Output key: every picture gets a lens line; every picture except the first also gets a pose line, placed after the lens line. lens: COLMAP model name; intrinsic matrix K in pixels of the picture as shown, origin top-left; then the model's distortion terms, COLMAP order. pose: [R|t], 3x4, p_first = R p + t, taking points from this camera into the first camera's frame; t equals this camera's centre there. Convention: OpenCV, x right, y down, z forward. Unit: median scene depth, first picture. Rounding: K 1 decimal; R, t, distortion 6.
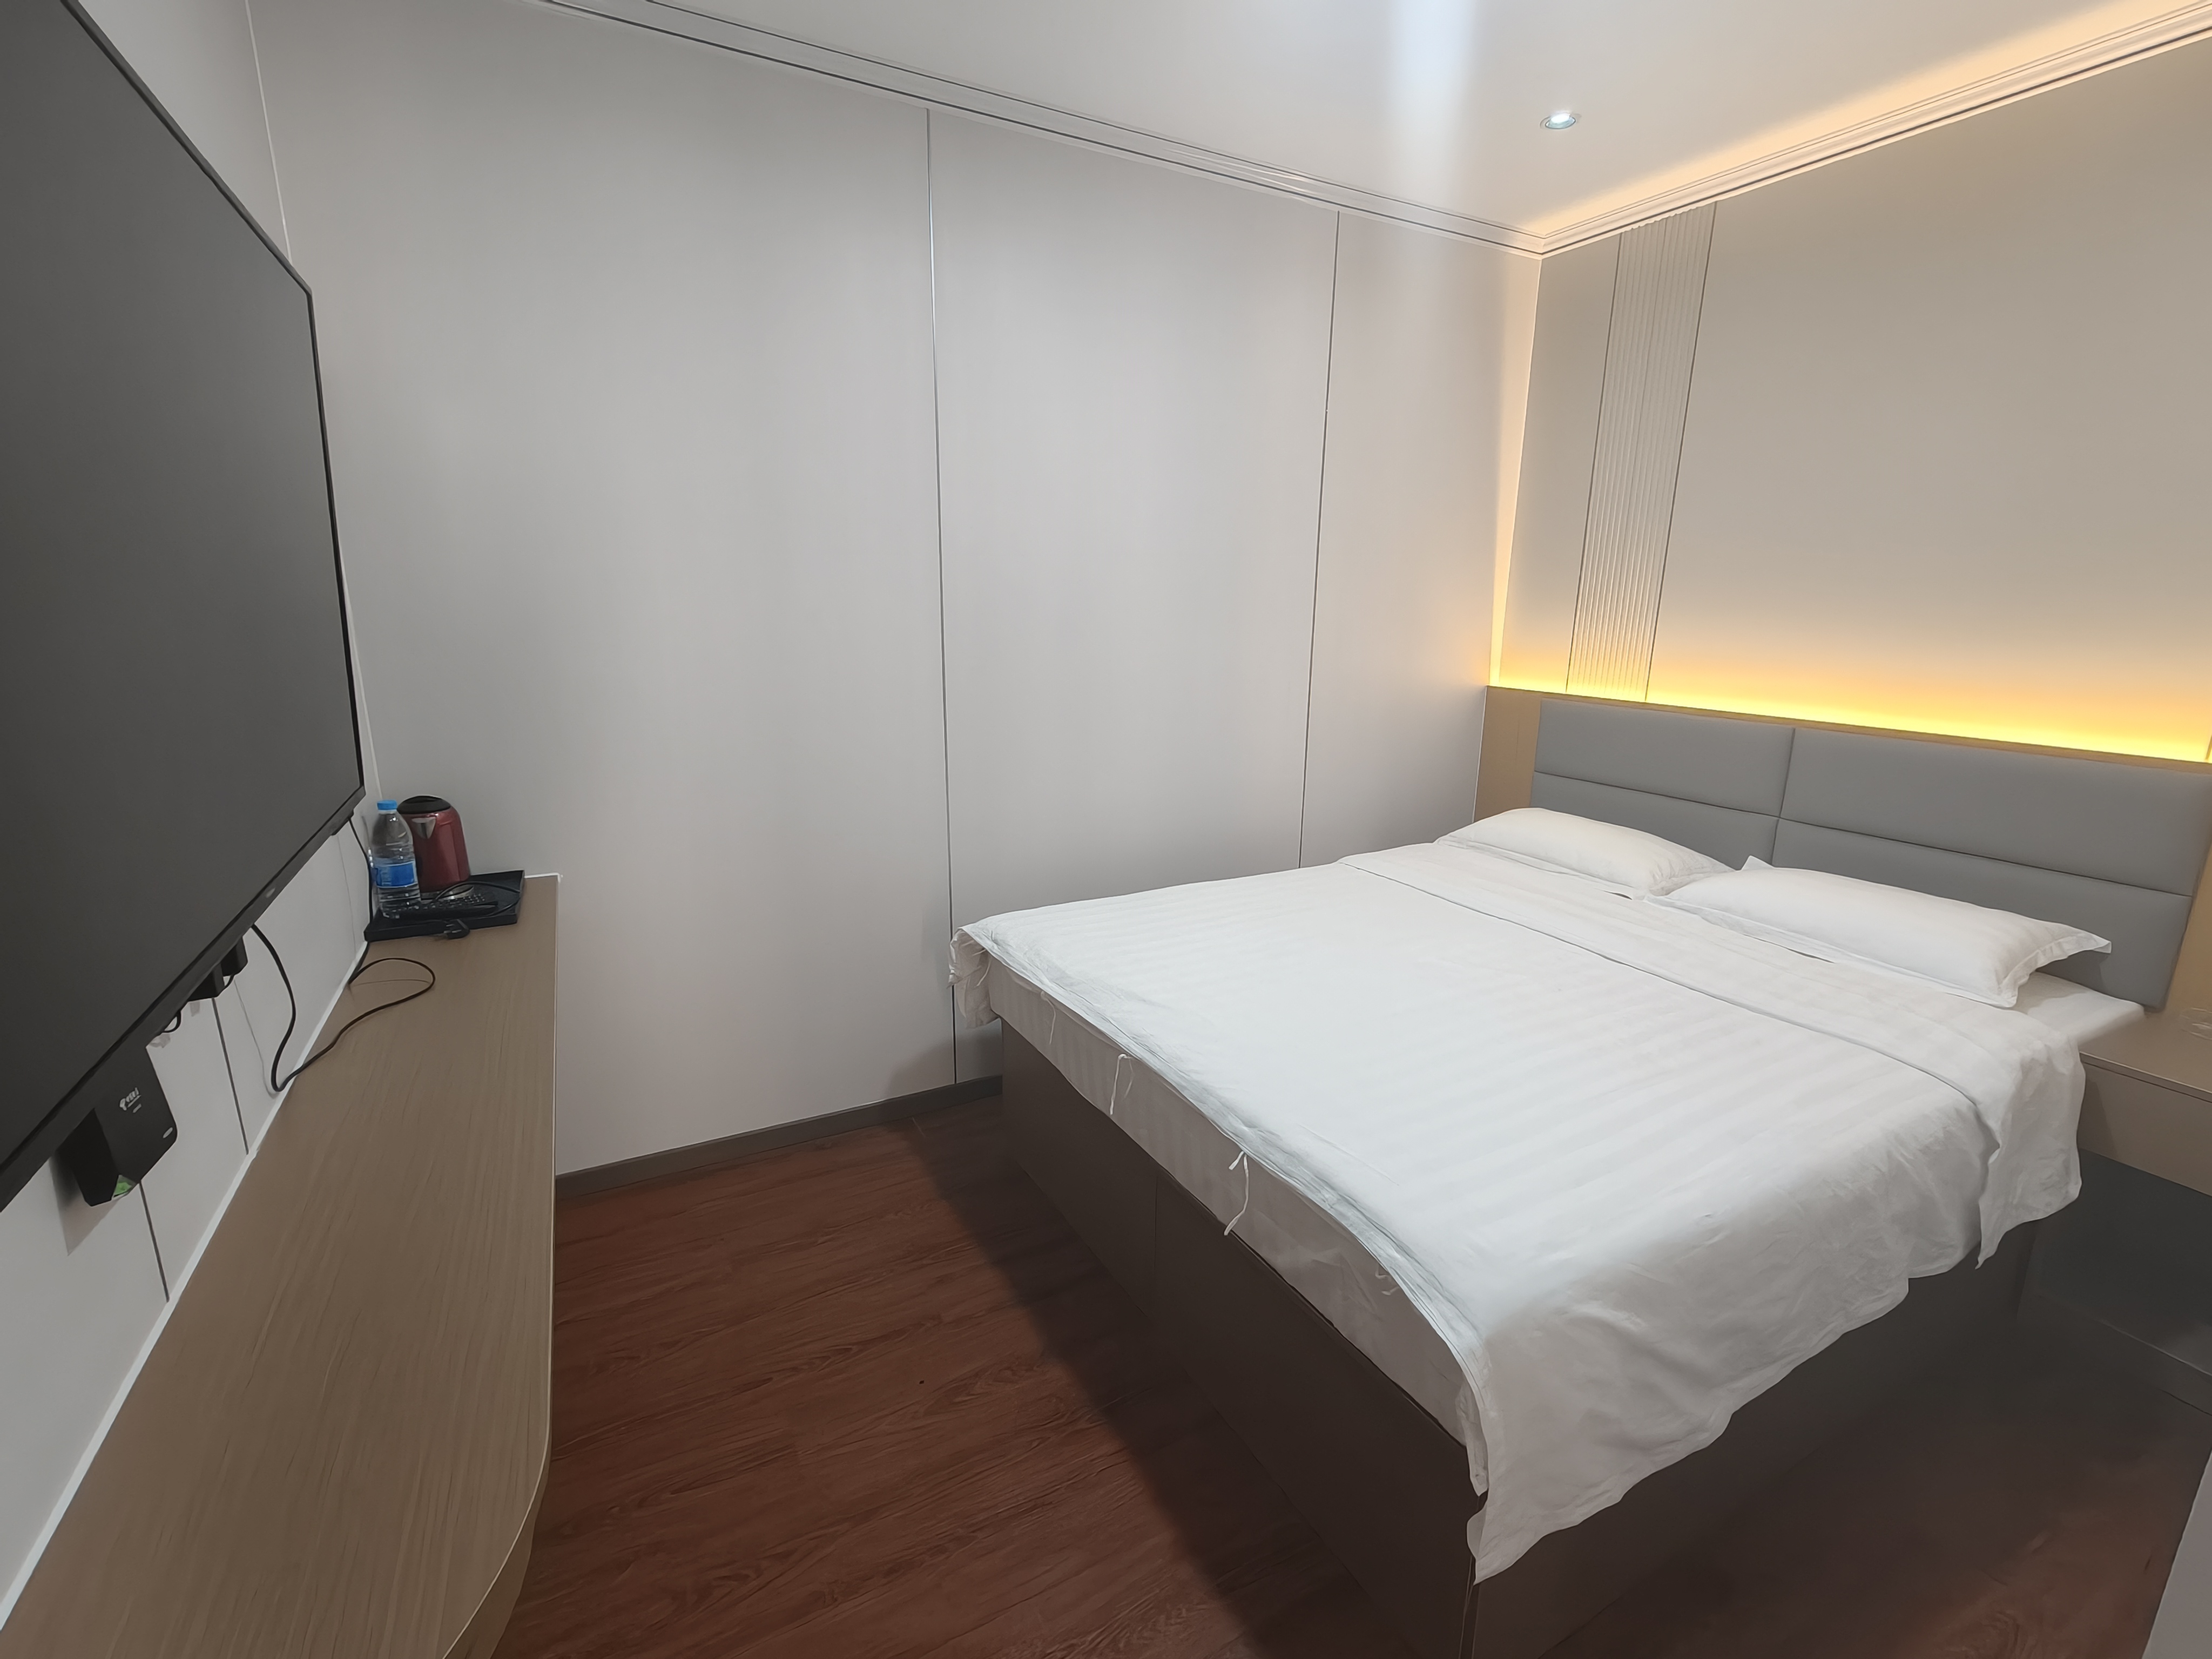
lens RADIAL K [[986.1, 0, 1103.6], [0, 986.1, 823.2], [0, 0, 1]] dist [0.009366, -0.001526]
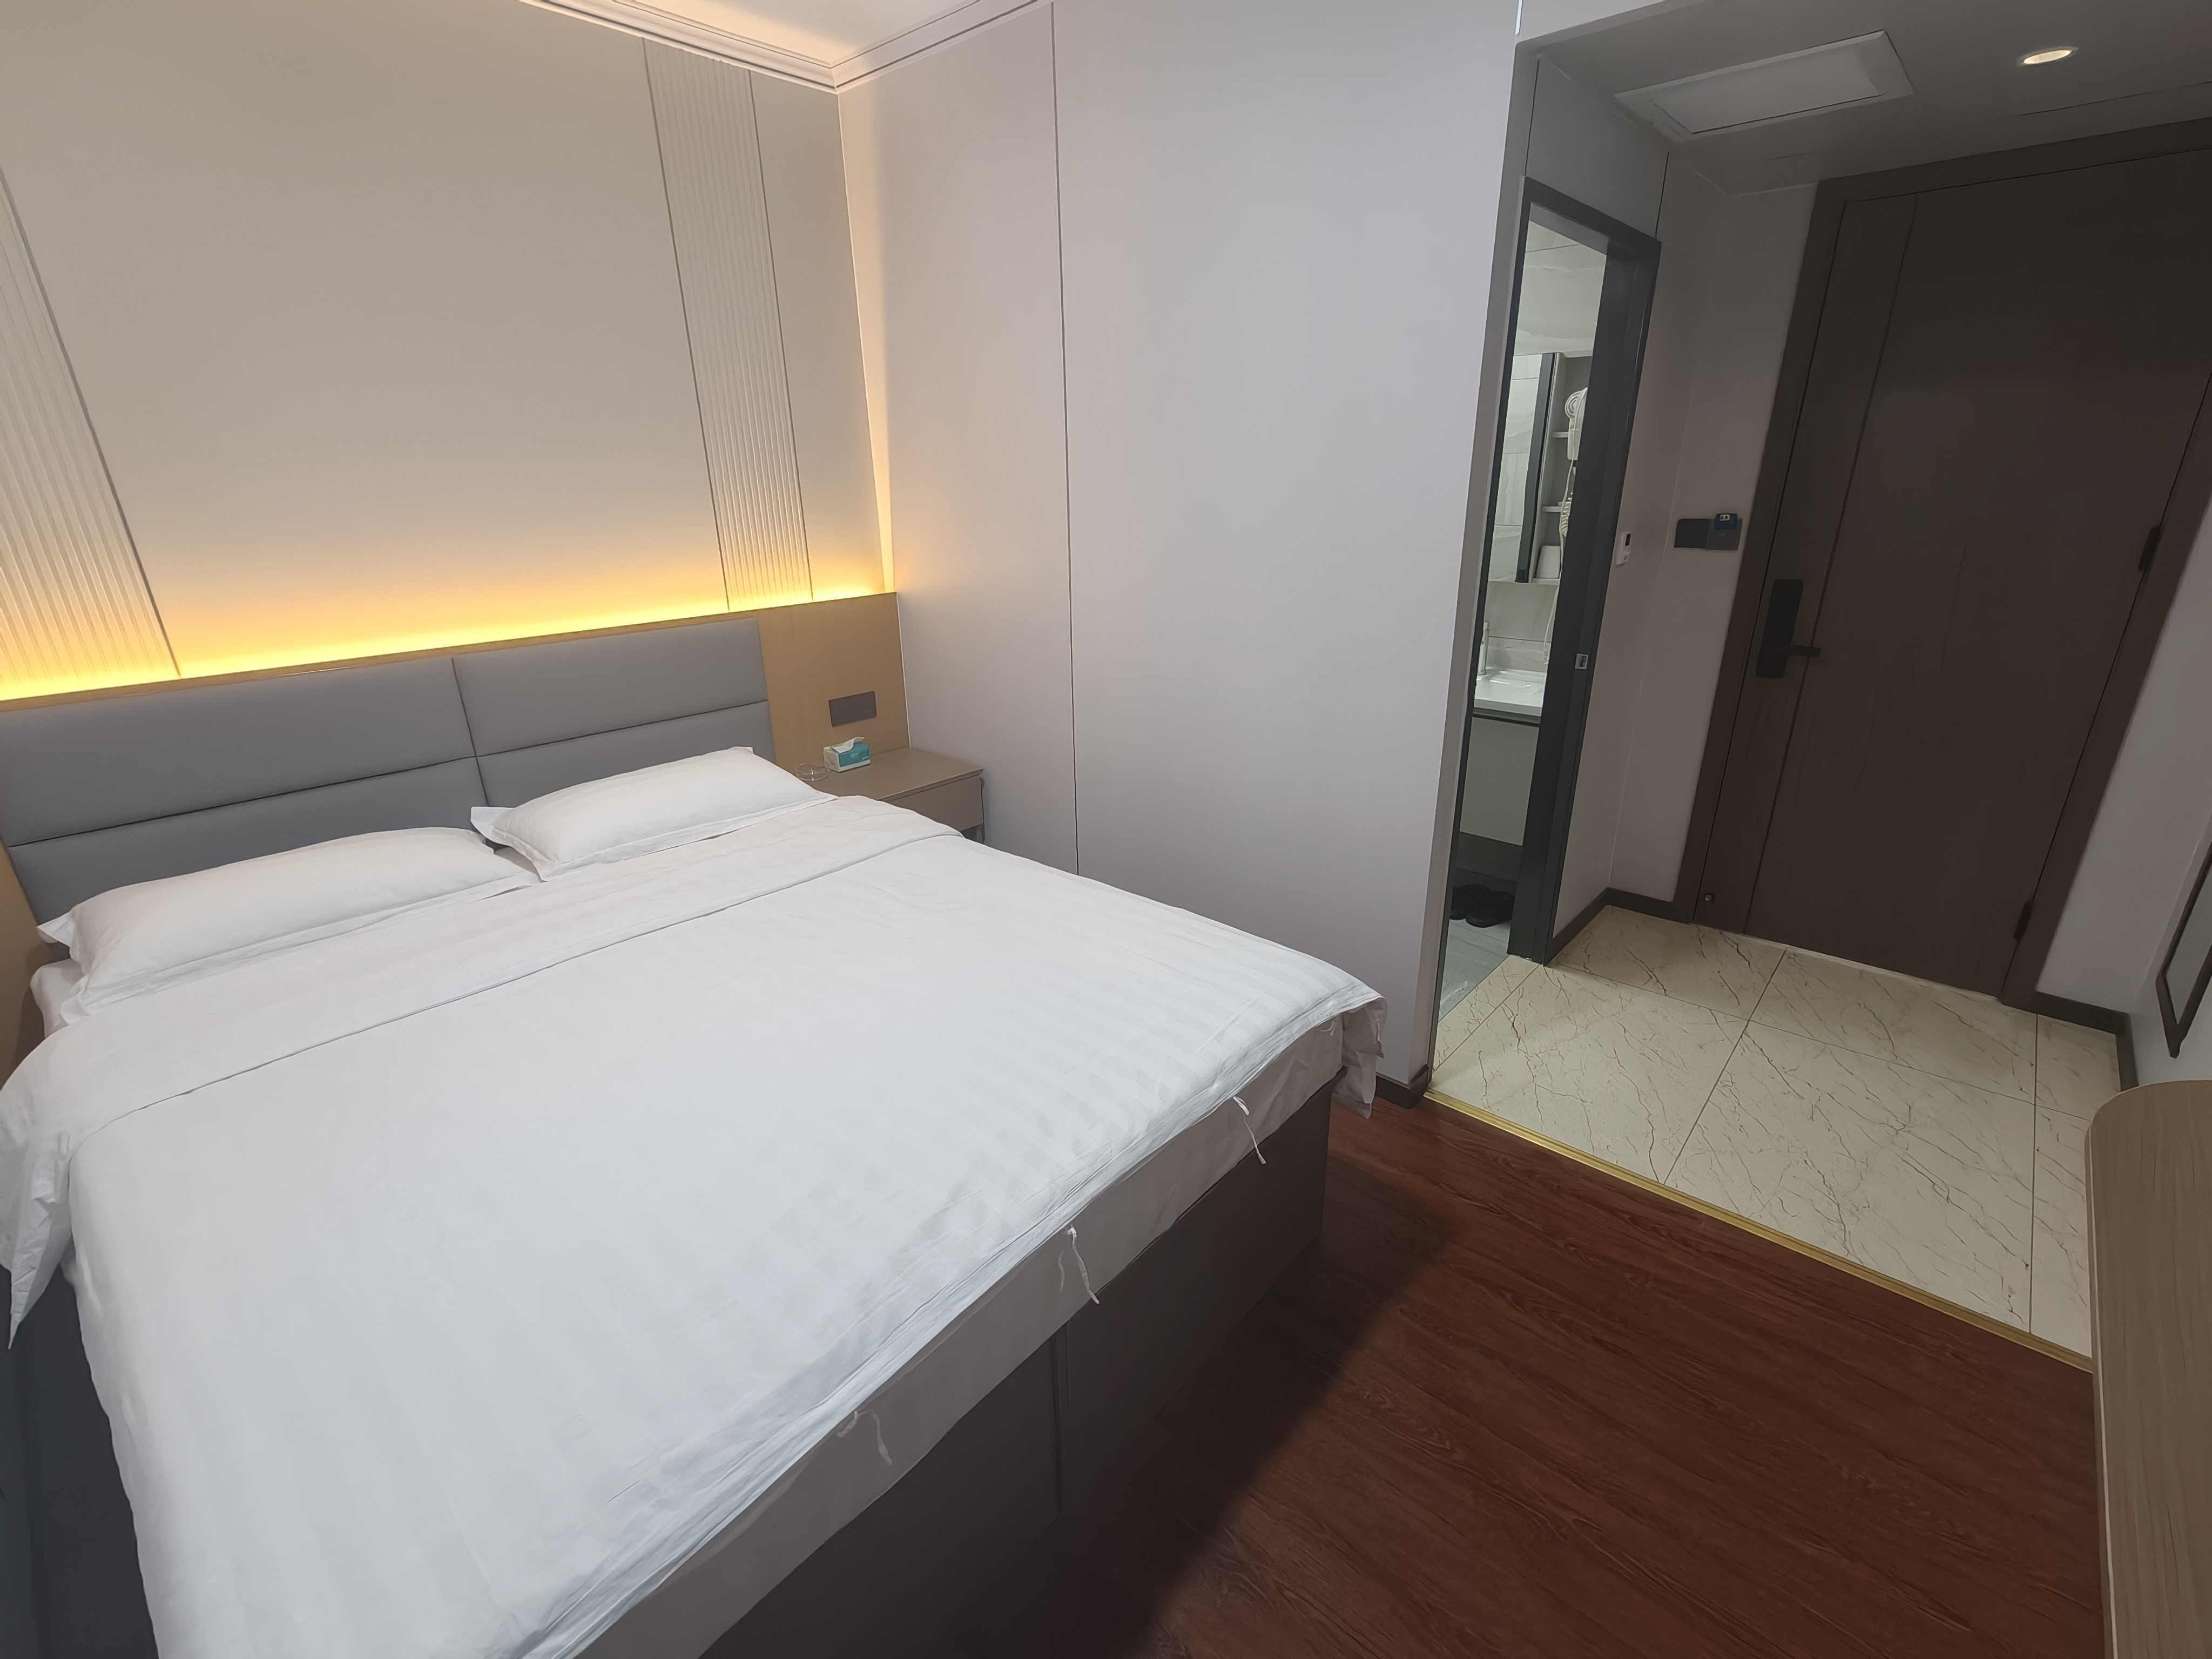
lens RADIAL K [[986.1, 0, 1101.1], [0, 986.1, 846.9], [0, 0, 1]] dist [0.009366, -0.001526]
pose [[-0.333813, -0.343001, 0.878020, -0.388911], [0.237193, 0.870915, 0.430403, -0.221424], [-0.912309, 0.351935, -0.209365, 0.819647]]
